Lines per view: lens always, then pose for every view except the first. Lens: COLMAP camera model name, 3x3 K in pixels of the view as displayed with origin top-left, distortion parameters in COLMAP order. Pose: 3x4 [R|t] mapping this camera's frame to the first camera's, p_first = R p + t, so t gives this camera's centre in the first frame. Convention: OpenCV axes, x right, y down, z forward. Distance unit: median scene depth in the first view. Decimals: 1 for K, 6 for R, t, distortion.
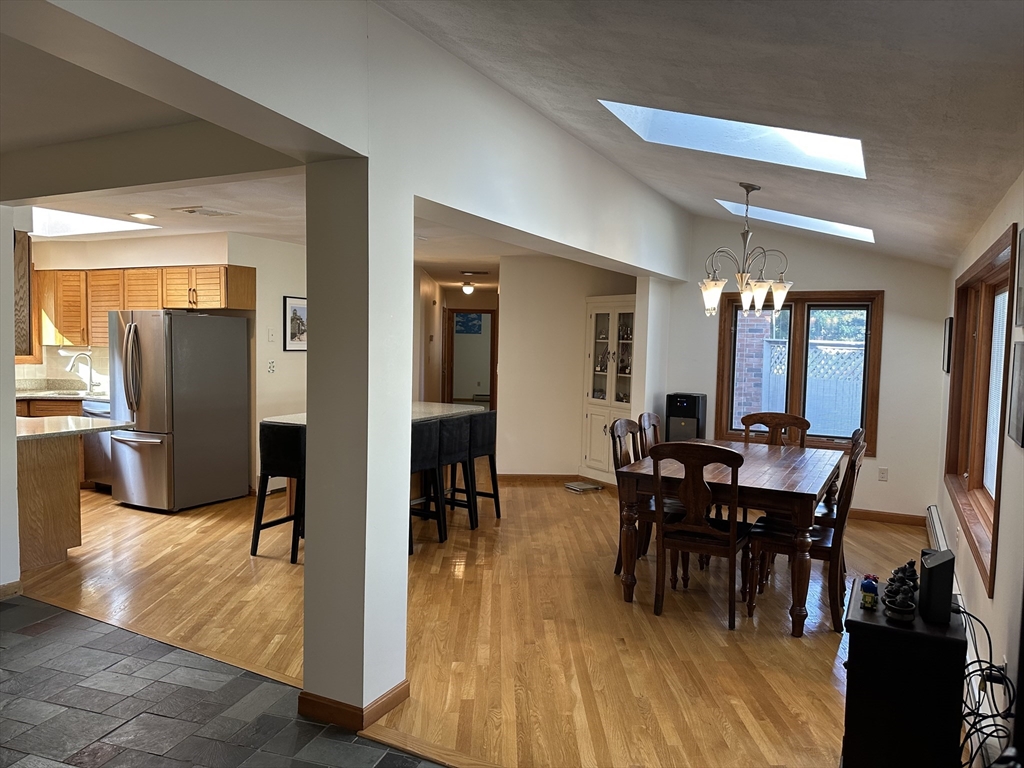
lens RADIAL K [[713.8, 0, 516.7], [0, 713.8, 386.6], [0, 0, 1]] dist [0.138787, -0.222286]
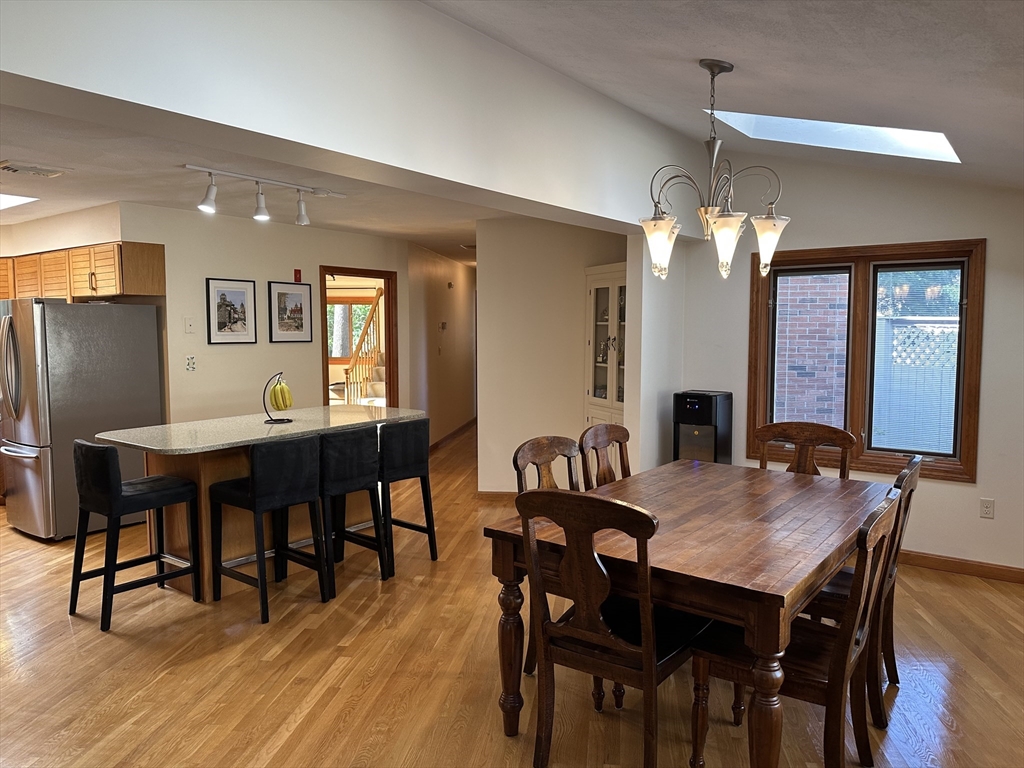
lens RADIAL K [[718.7, 0, 512.0], [0, 718.7, 384.0], [0, 0, 1]] dist [0.063588, -0.073329]
pose [[0.986604, -0.009733, -0.162845, 0.166924], [0.011813, 0.999860, 0.011810, -0.009486], [0.162707, -0.013575, 0.986581, 0.242466]]
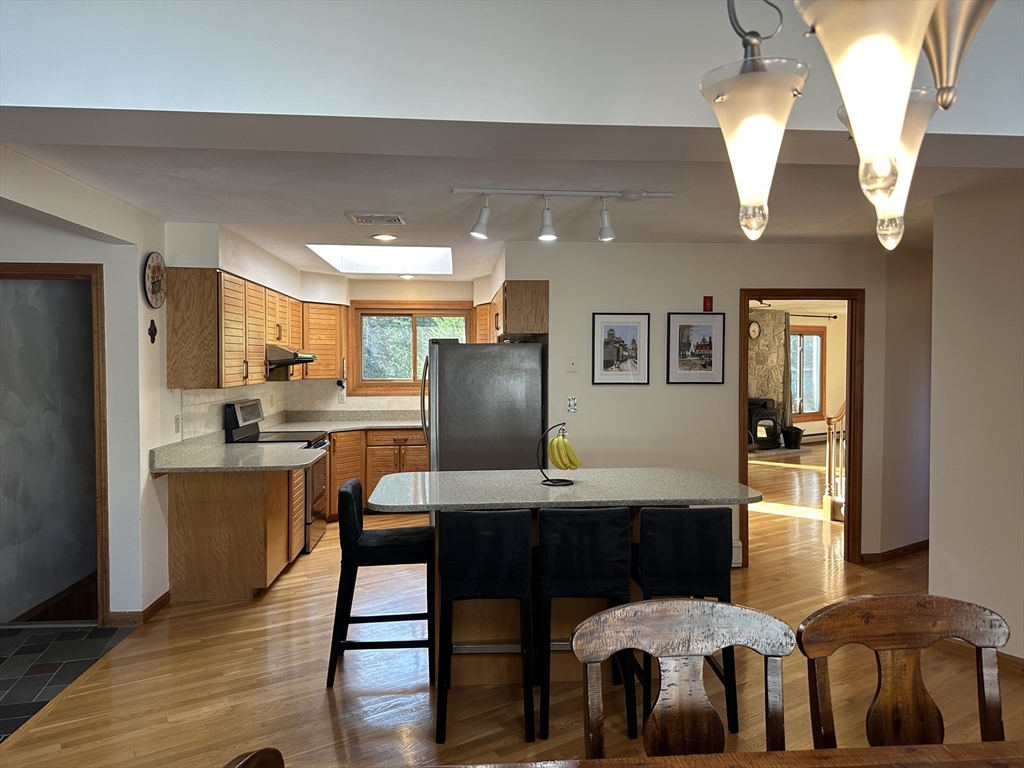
lens RADIAL K [[713.8, 0, 516.7], [0, 713.8, 386.6], [0, 0, 1]] dist [0.138787, -0.222286]
pose [[0.544994, 0.008672, -0.838395, 0.282852], [-0.043158, 0.998911, -0.017723, -0.031651], [0.837328, 0.045843, 0.544775, 0.546584]]
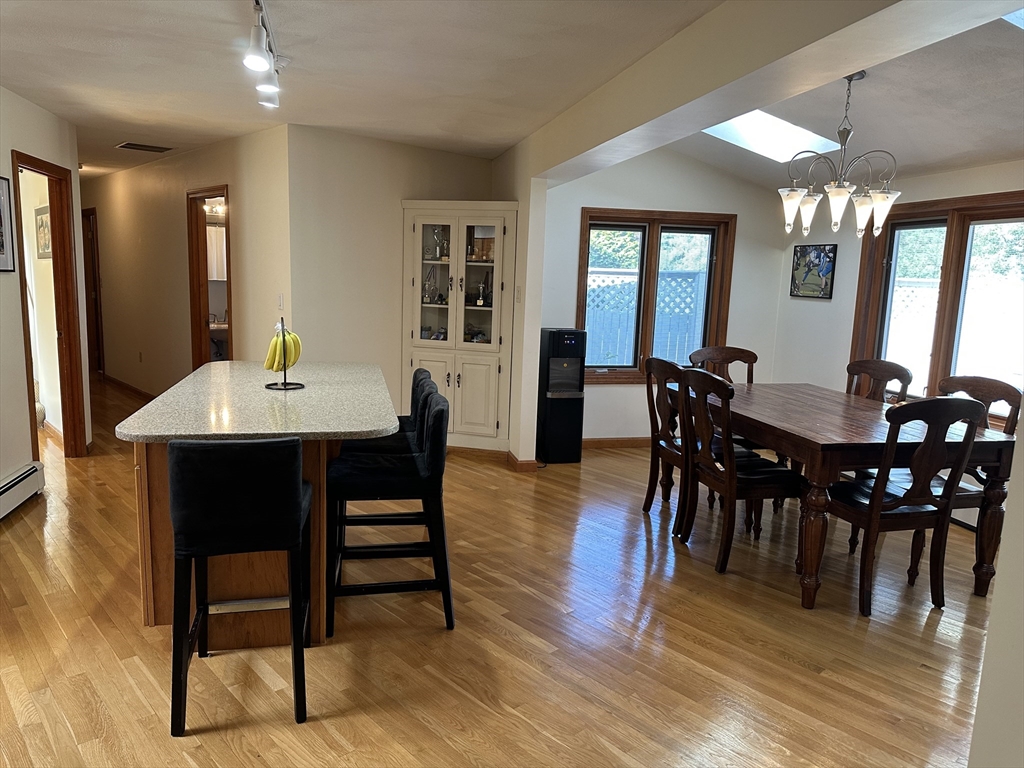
lens RADIAL K [[713.8, 0, 516.7], [0, 713.8, 386.6], [0, 0, 1]] dist [0.138787, -0.222286]
pose [[0.756896, -0.094886, 0.646611, -0.356310], [0.029598, 0.993366, 0.111125, -0.017201], [-0.652865, -0.064971, 0.754683, 0.408918]]
